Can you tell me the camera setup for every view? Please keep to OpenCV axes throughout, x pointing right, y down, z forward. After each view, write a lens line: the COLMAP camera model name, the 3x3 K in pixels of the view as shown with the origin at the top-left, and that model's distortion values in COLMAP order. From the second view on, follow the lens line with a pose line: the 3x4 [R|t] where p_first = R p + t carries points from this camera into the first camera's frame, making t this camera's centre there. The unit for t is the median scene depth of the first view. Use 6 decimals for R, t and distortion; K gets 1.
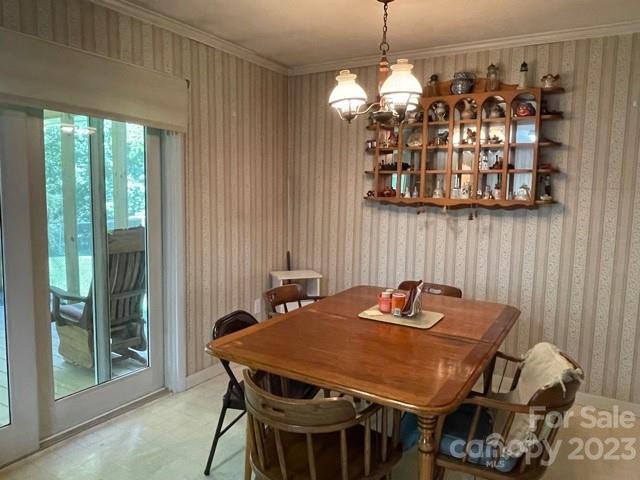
lens RADIAL K [[470.7, 0, 323.4], [0, 470.7, 241.0], [0, 0, 1]] dist [-0.003023, -0.007627]
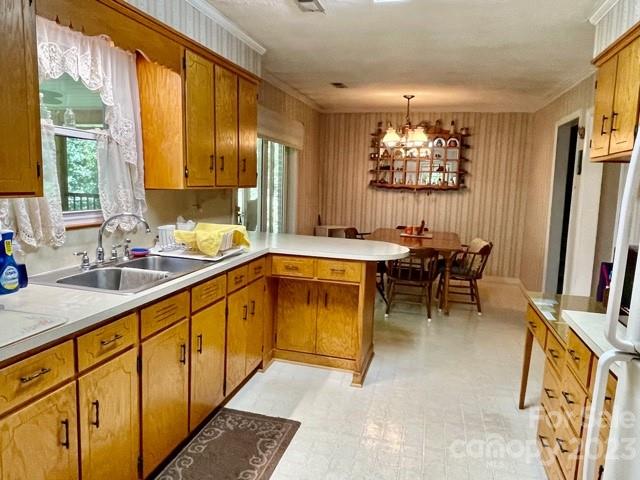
lens RADIAL K [[470.7, 0, 316.6], [0, 470.7, 239.7], [0, 0, 1]] dist [-0.003023, -0.007627]
pose [[0.962202, -0.025937, 0.271099, -0.738157], [0.016733, 0.999204, 0.036207, 0.067459], [-0.271822, -0.030302, 0.961870, -0.872327]]
